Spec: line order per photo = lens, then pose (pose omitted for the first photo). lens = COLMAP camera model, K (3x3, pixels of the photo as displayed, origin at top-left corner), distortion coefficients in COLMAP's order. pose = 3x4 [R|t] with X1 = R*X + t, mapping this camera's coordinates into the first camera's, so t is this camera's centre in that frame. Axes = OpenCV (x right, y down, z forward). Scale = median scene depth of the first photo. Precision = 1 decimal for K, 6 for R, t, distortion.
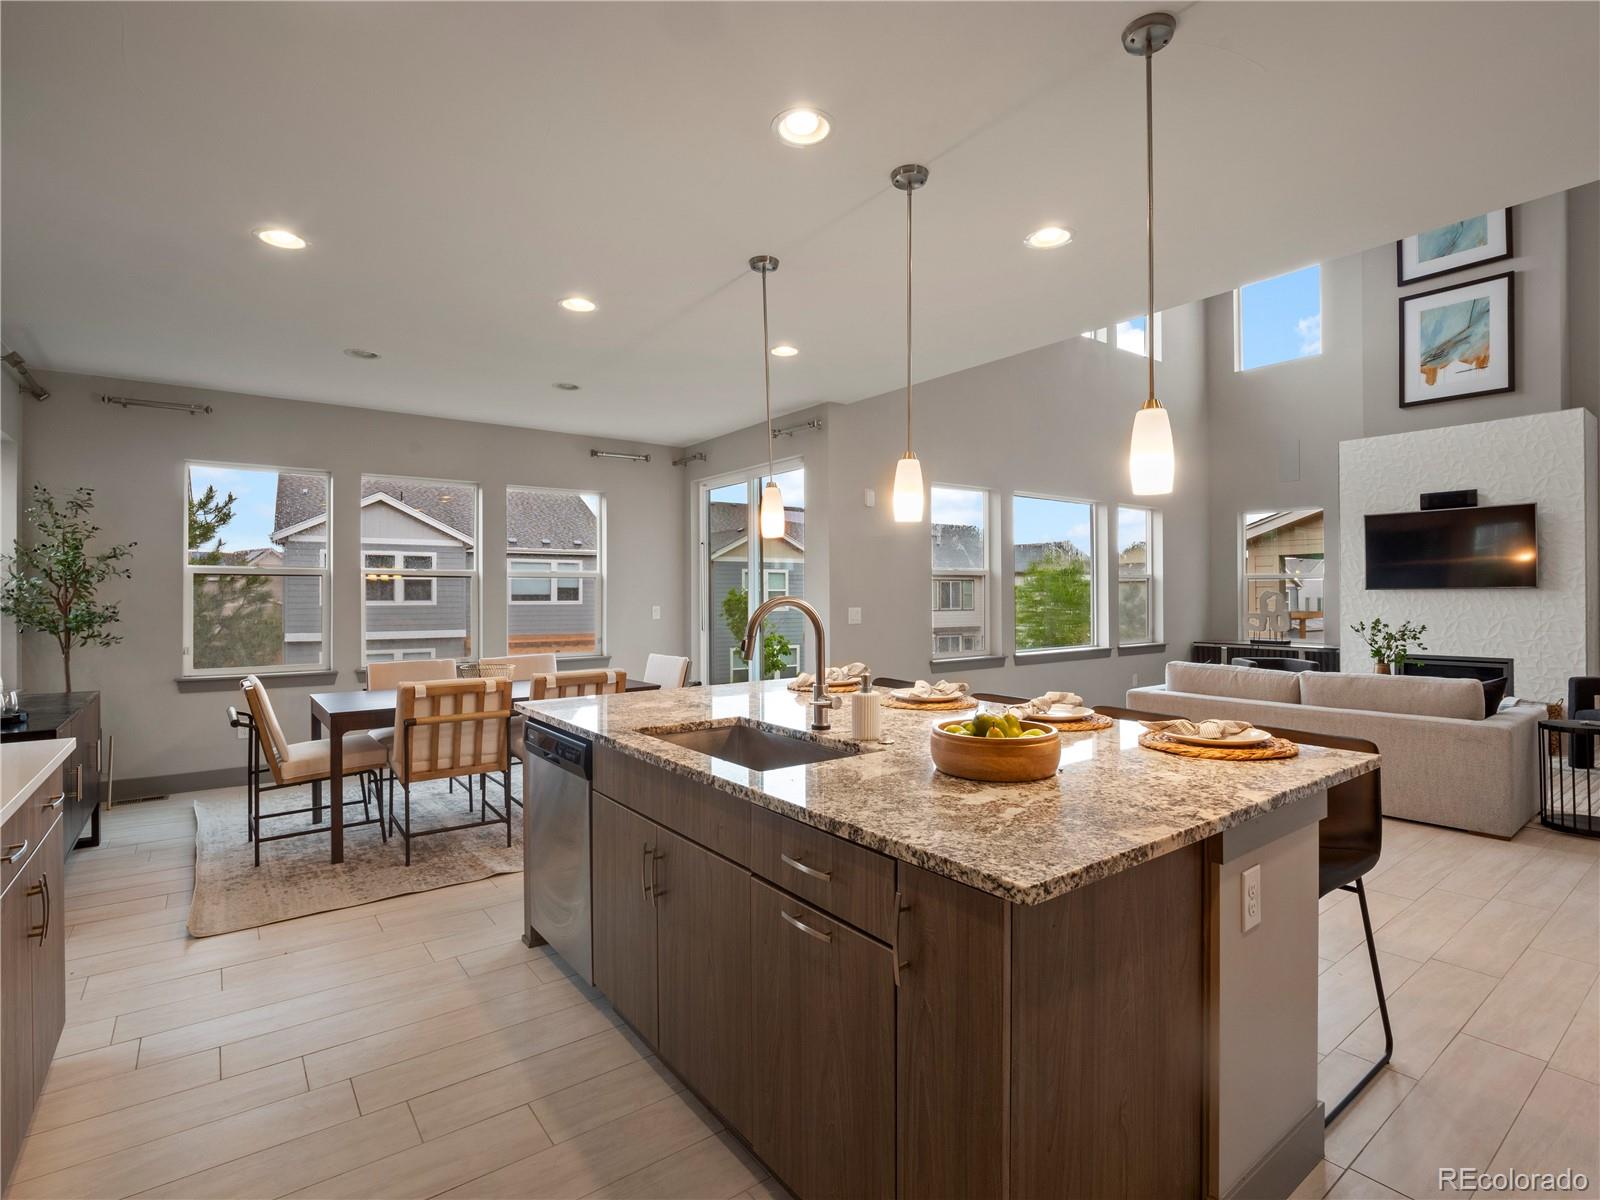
lens RADIAL K [[782.4, 0, 796.0], [0, 782.4, 596.7], [0, 0, 1]] dist [-0.009737, -0.004950]
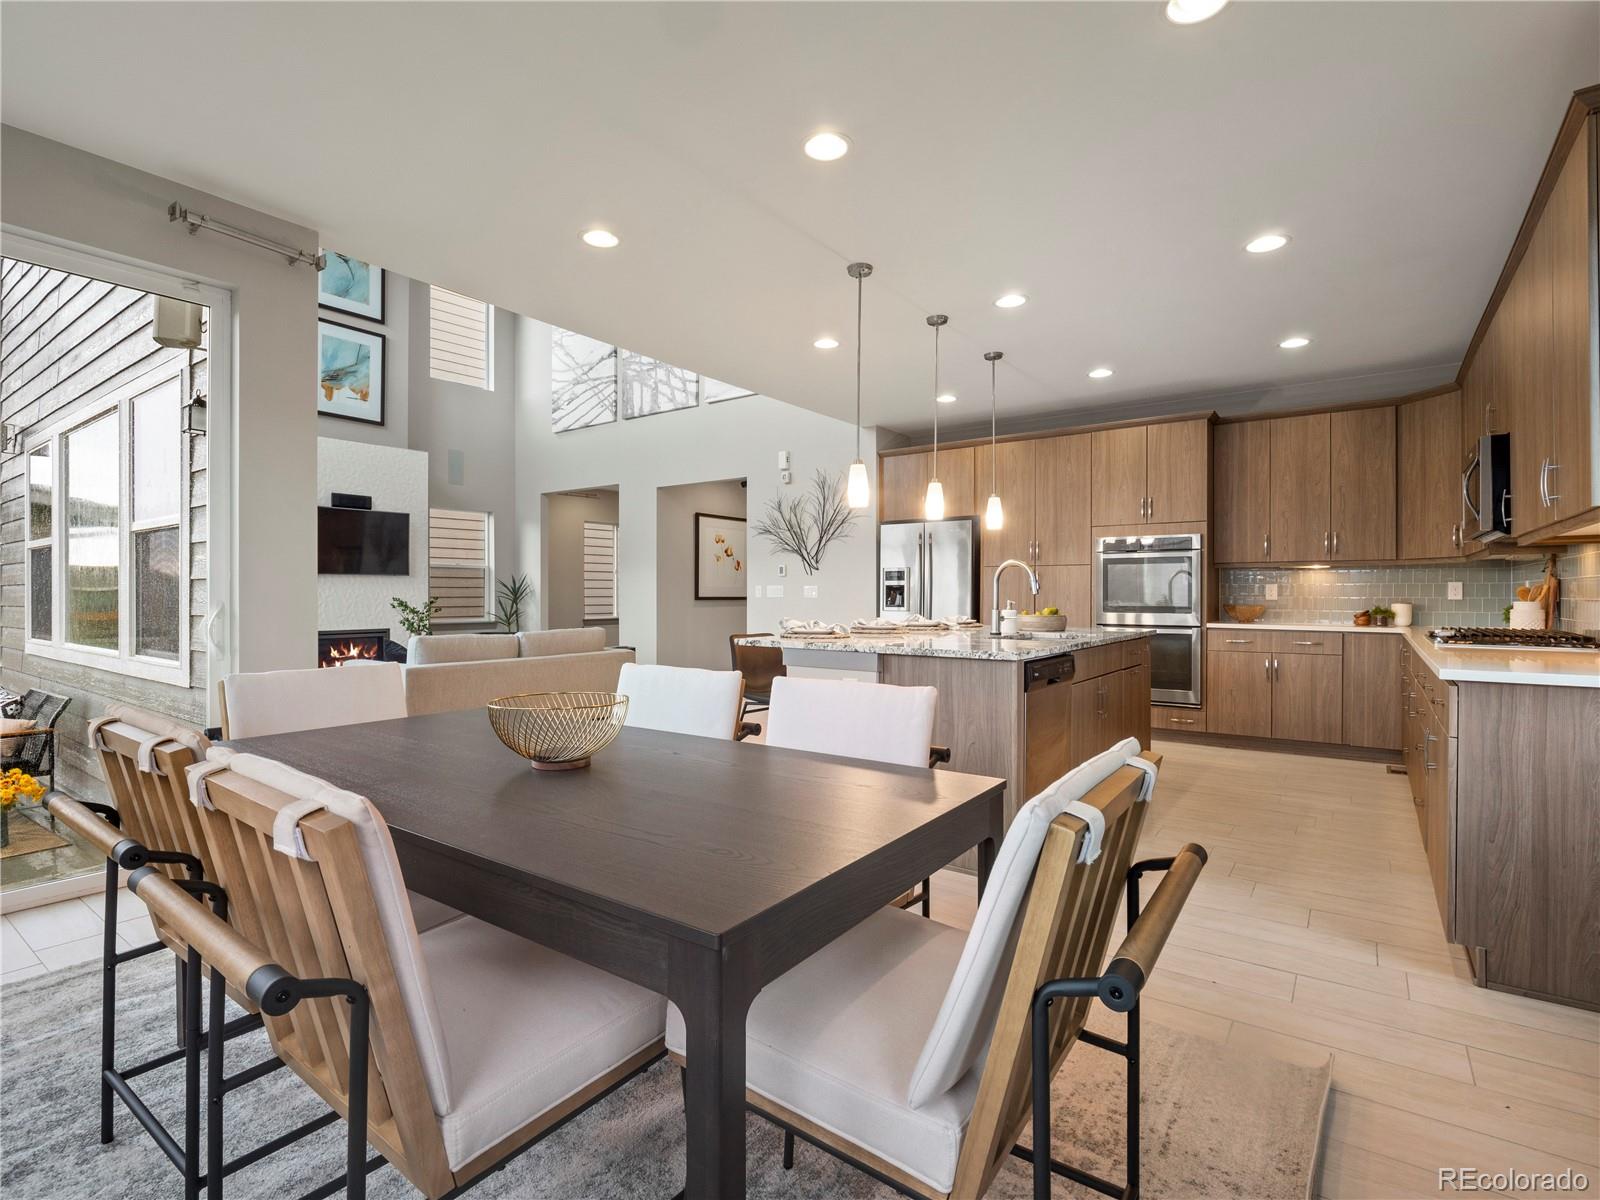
lens RADIAL K [[782.4, 0, 802.9], [0, 782.4, 596.3], [0, 0, 1]] dist [-0.009737, -0.004950]
pose [[-0.295094, -0.004003, 0.955460, -0.537627], [-0.000323, 0.999992, 0.004090, 0.019055], [-0.955468, 0.000898, -0.295093, 0.680498]]
